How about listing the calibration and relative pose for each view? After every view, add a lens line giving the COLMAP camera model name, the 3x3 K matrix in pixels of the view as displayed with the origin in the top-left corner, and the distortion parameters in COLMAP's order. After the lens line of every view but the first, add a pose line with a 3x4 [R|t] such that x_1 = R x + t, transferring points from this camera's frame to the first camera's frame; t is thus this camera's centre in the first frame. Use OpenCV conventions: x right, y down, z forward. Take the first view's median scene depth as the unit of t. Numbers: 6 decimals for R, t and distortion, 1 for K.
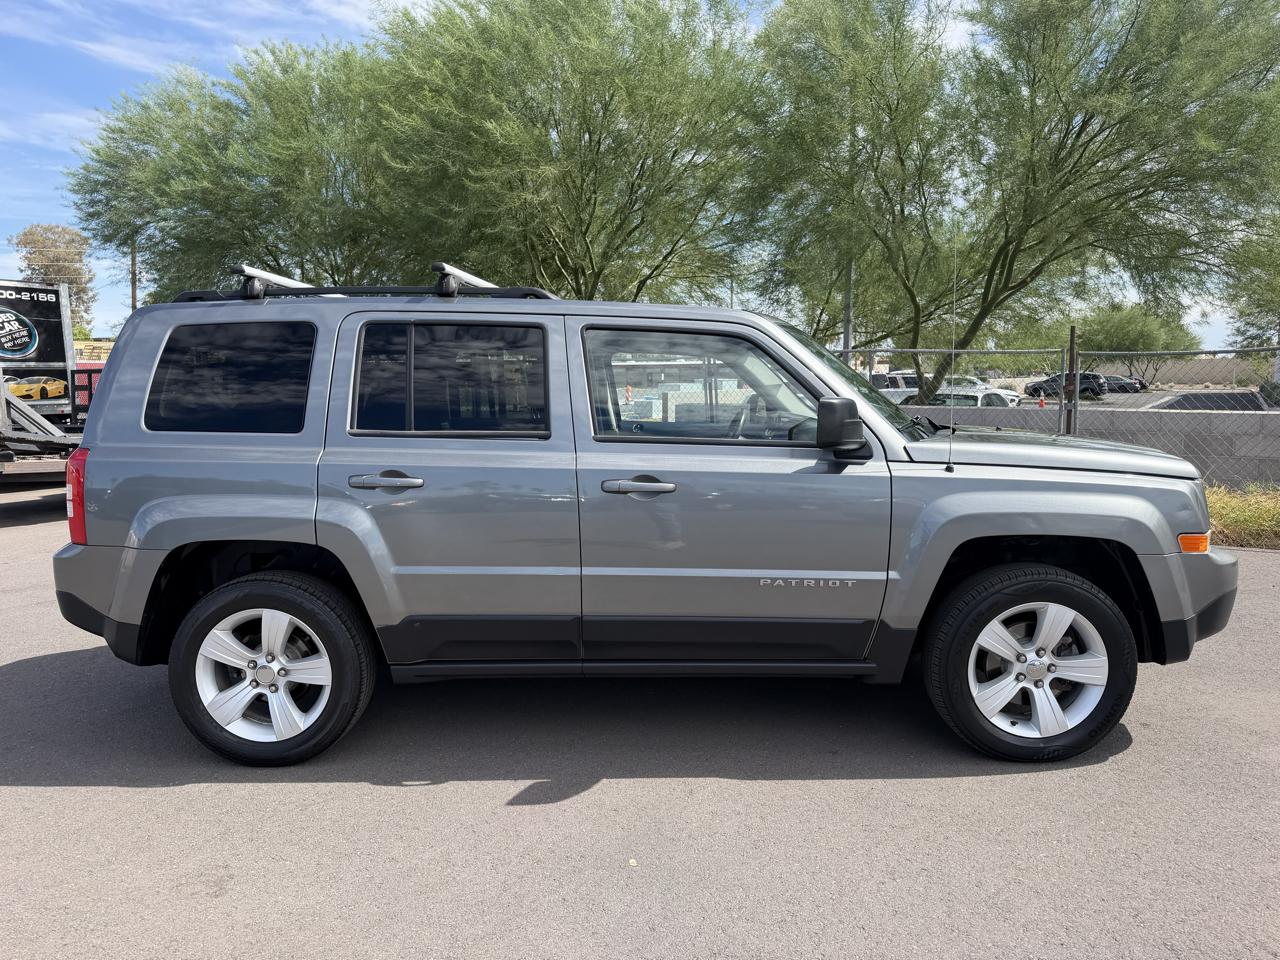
lens RADIAL K [[914.4, 0, 631.1], [0, 914.4, 501.5], [0, 0, 1]] dist [0.048272, -0.068446]
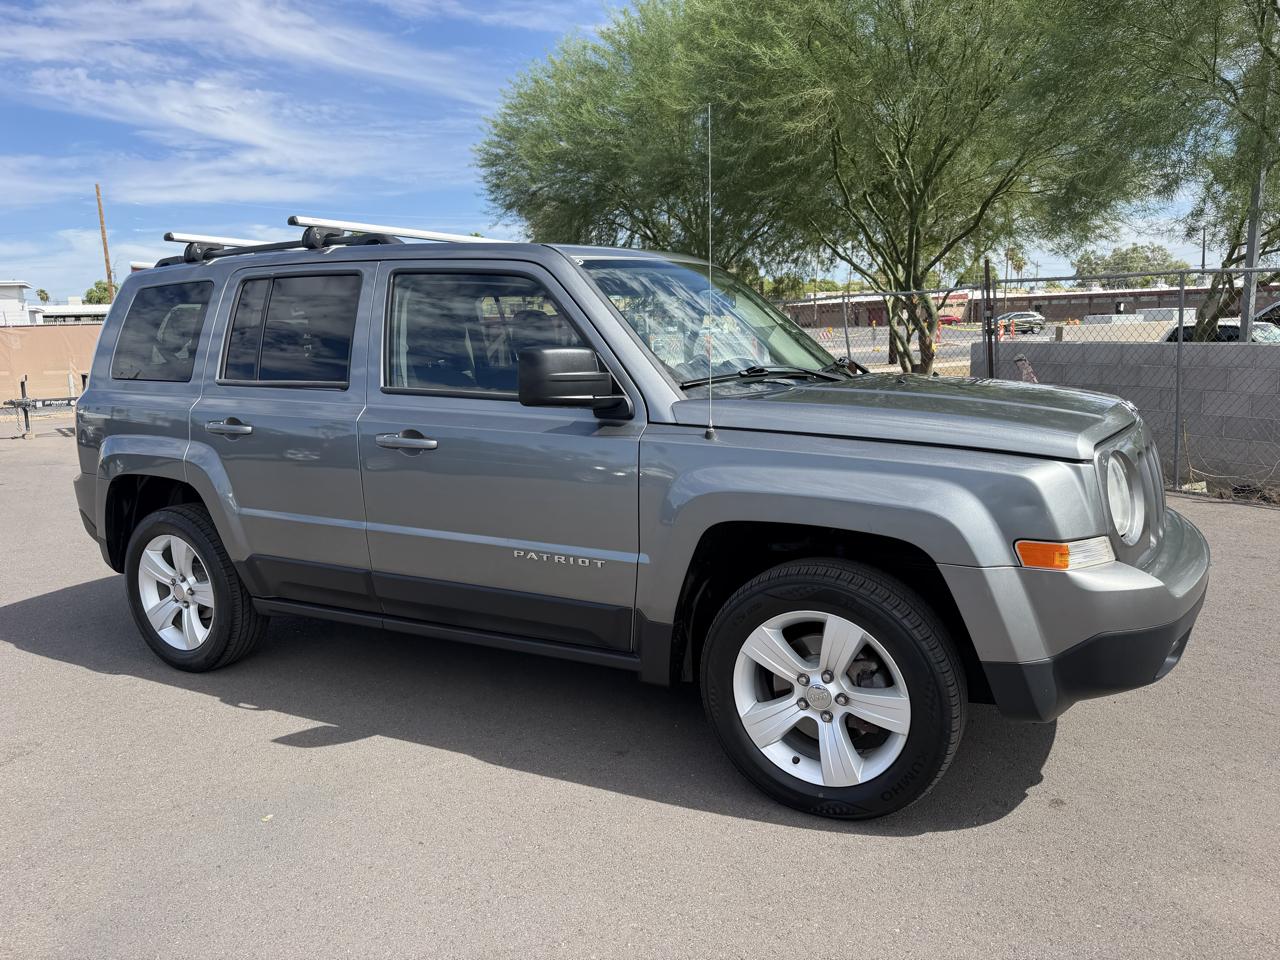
lens RADIAL K [[914.4, 0, 631.1], [0, 914.4, 501.5], [0, 0, 1]] dist [0.048272, -0.068446]
pose [[0.882840, 0.067418, -0.464811, 0.651793], [-0.038412, 0.996693, 0.071607, -0.030755], [0.468101, -0.045364, 0.882510, 0.258178]]
